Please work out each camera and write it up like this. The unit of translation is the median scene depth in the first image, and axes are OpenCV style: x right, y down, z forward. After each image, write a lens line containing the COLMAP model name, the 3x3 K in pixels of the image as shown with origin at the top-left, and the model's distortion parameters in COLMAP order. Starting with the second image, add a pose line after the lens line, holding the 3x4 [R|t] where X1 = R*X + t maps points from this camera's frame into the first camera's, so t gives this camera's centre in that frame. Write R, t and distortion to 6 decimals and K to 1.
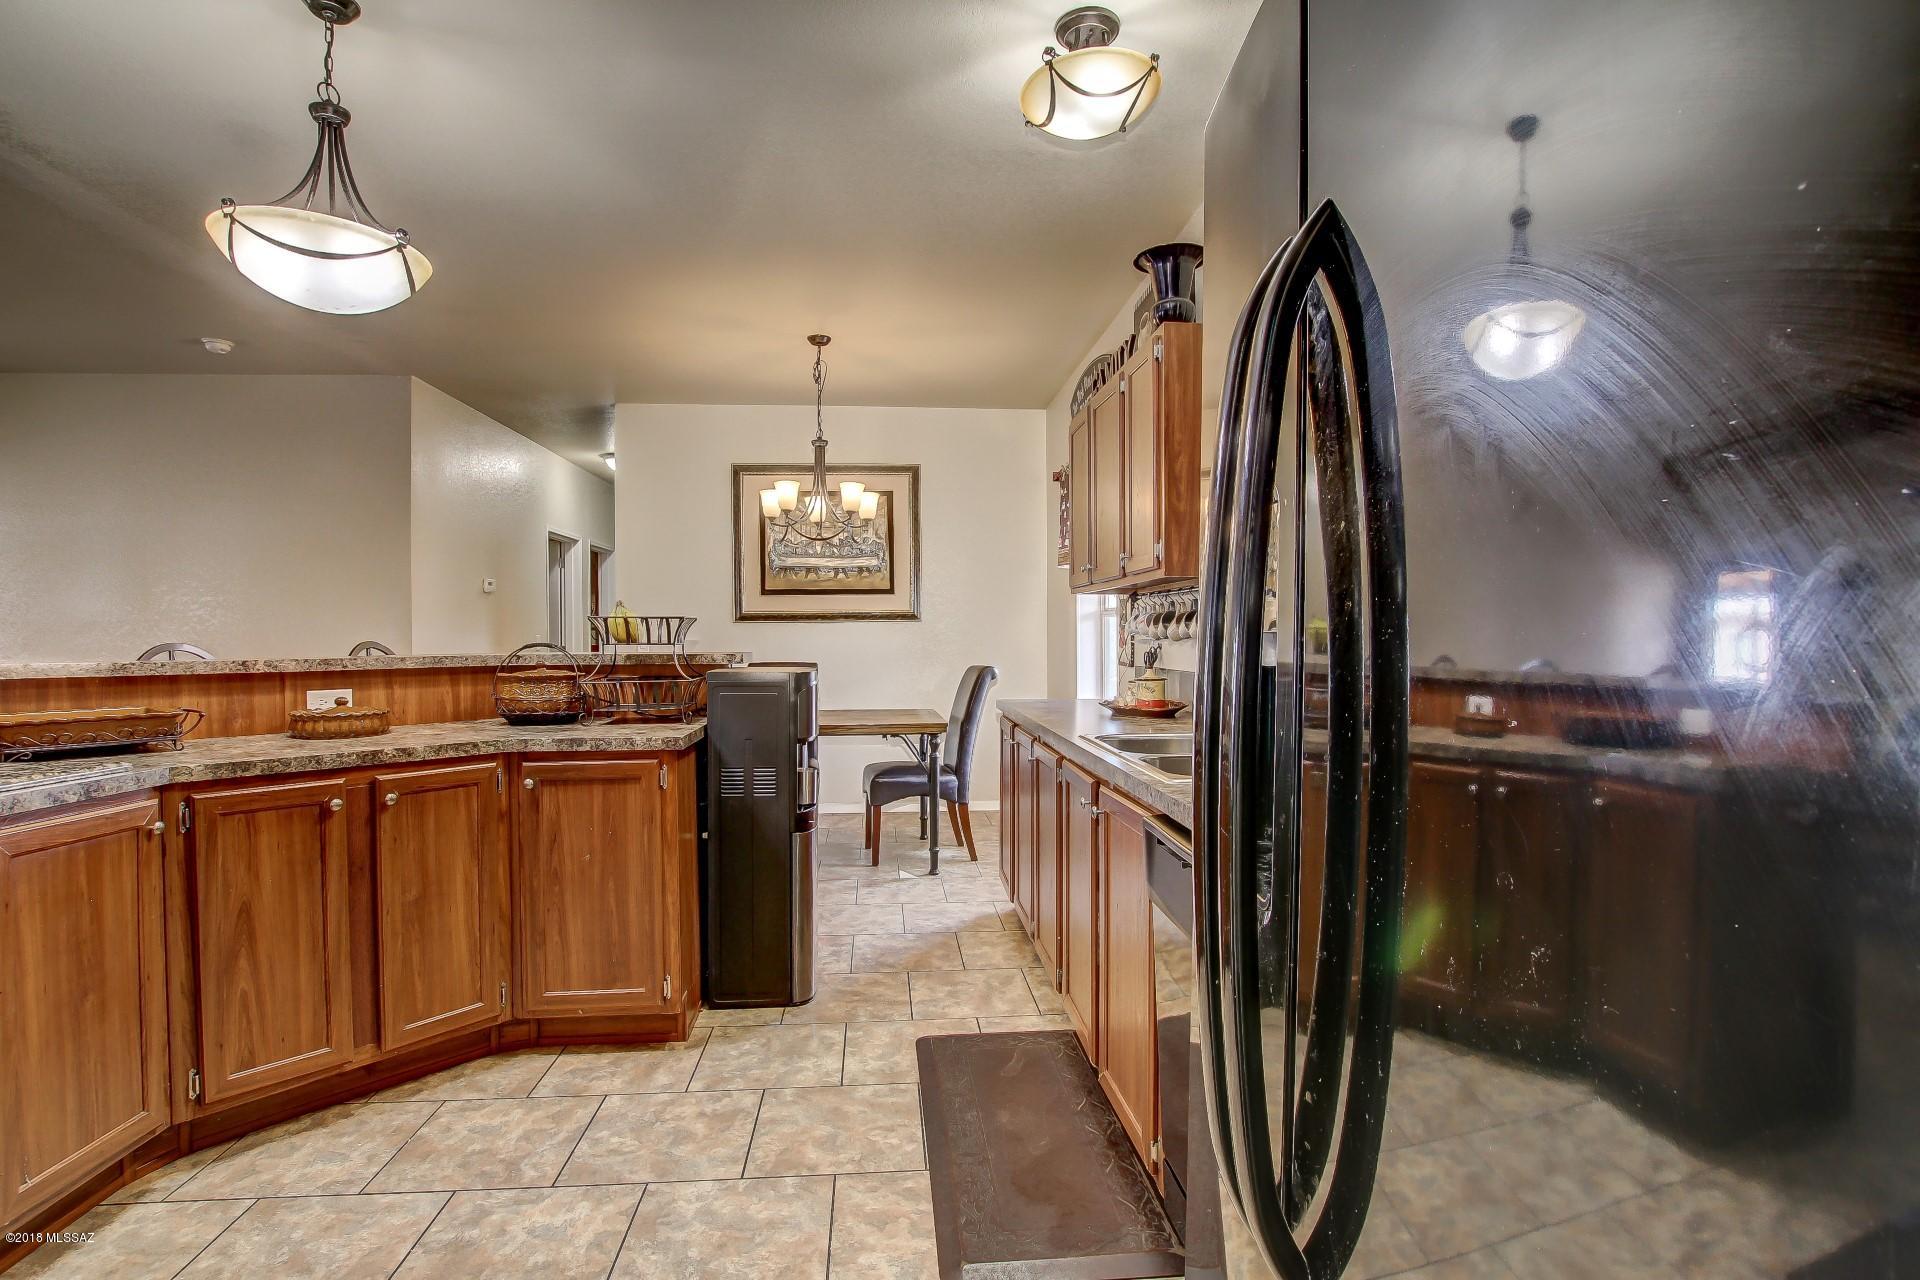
lens RADIAL K [[920.1, 0, 960.0], [0, 920.1, 640.0], [0, 0, 1]] dist [-0.000148, 0.000081]
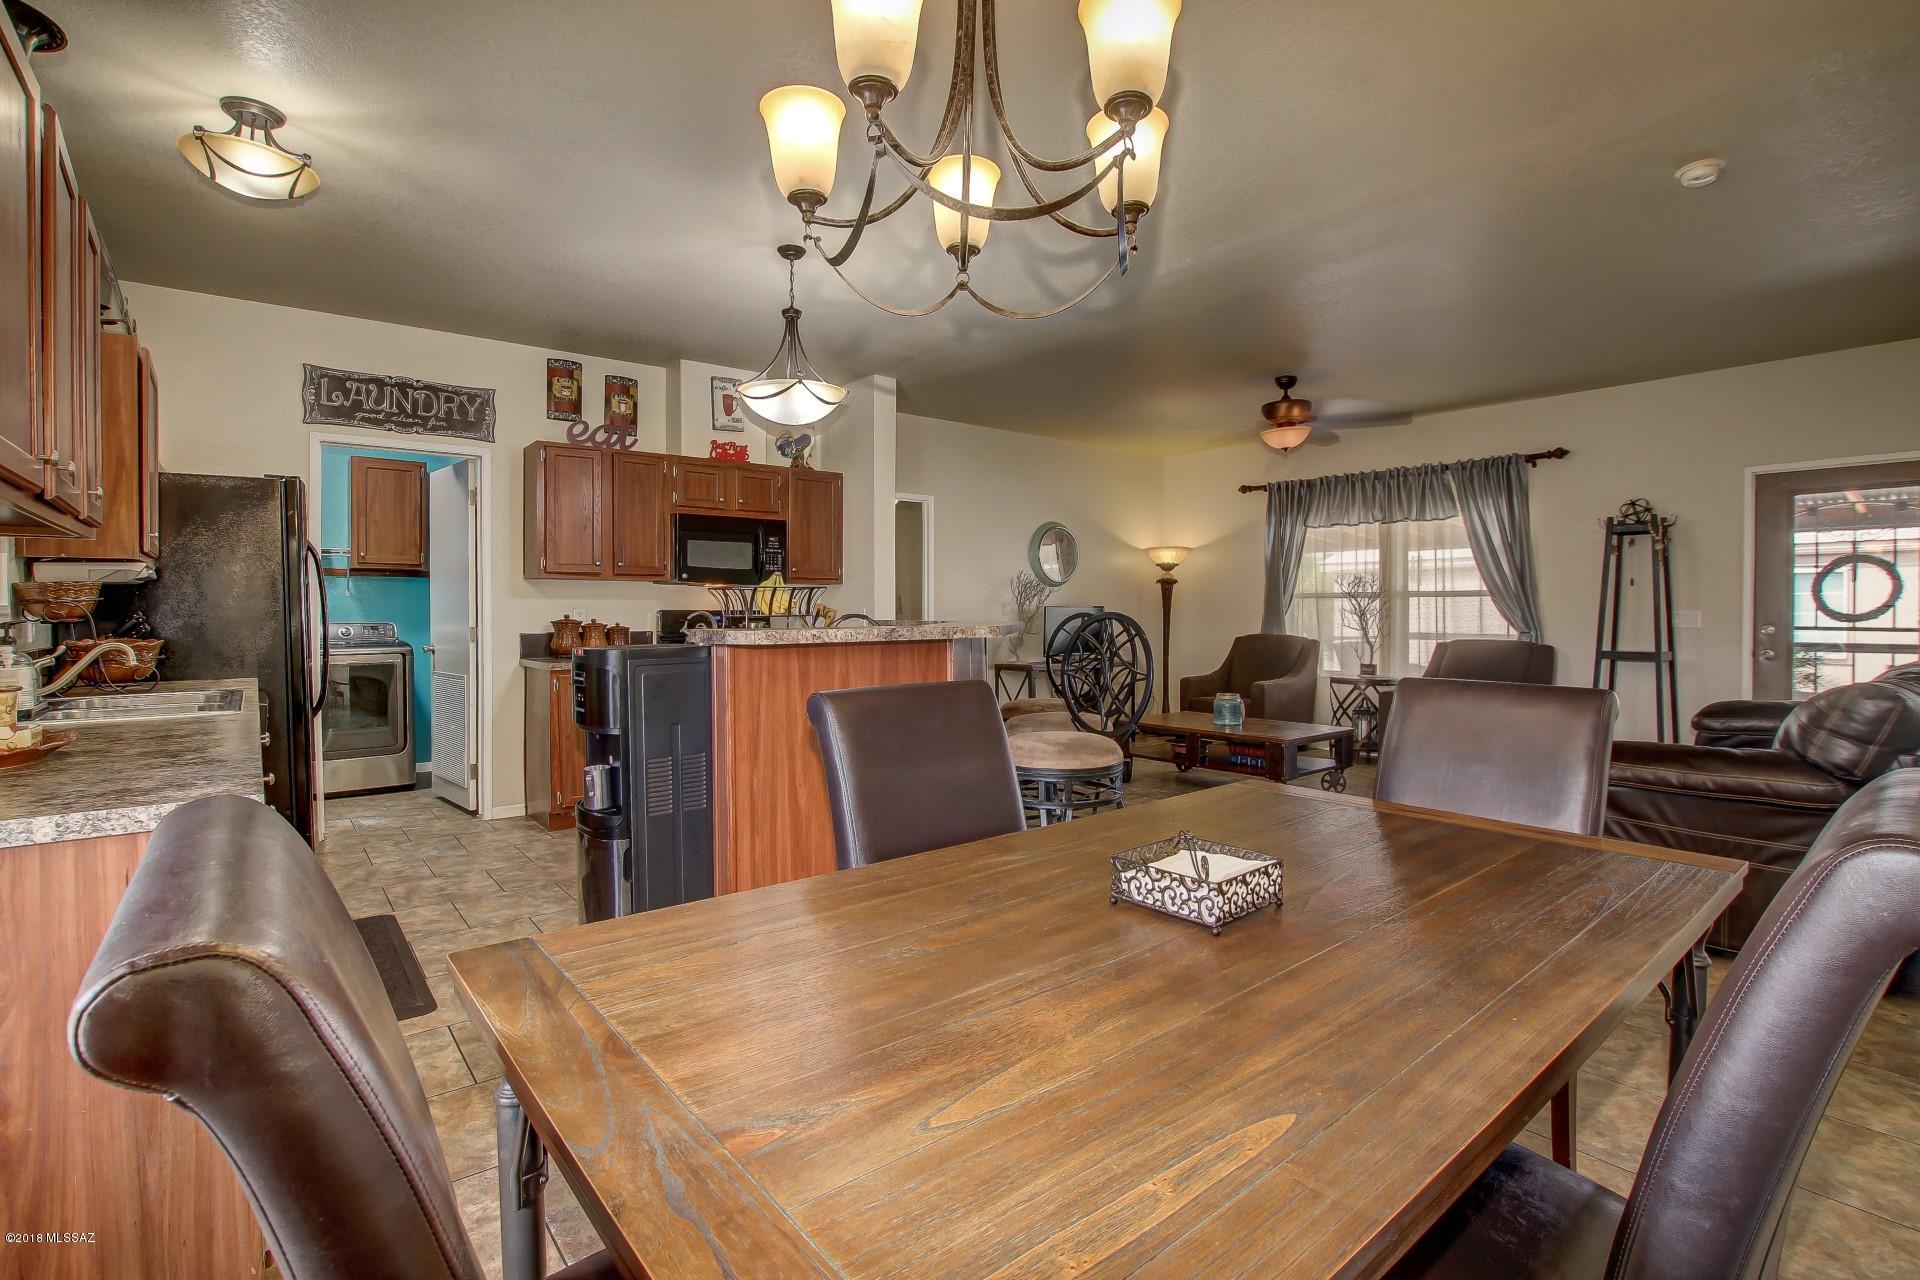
lens RADIAL K [[896.9, 0, 959.8], [0, 896.9, 624.1], [0, 0, 1]] dist [-0.030131, -0.000067]
pose [[-0.832568, 0.016104, -0.553688, 0.004713], [0.000586, 0.999602, 0.028193, -0.015601], [0.553922, 0.023148, -0.832247, 2.318209]]
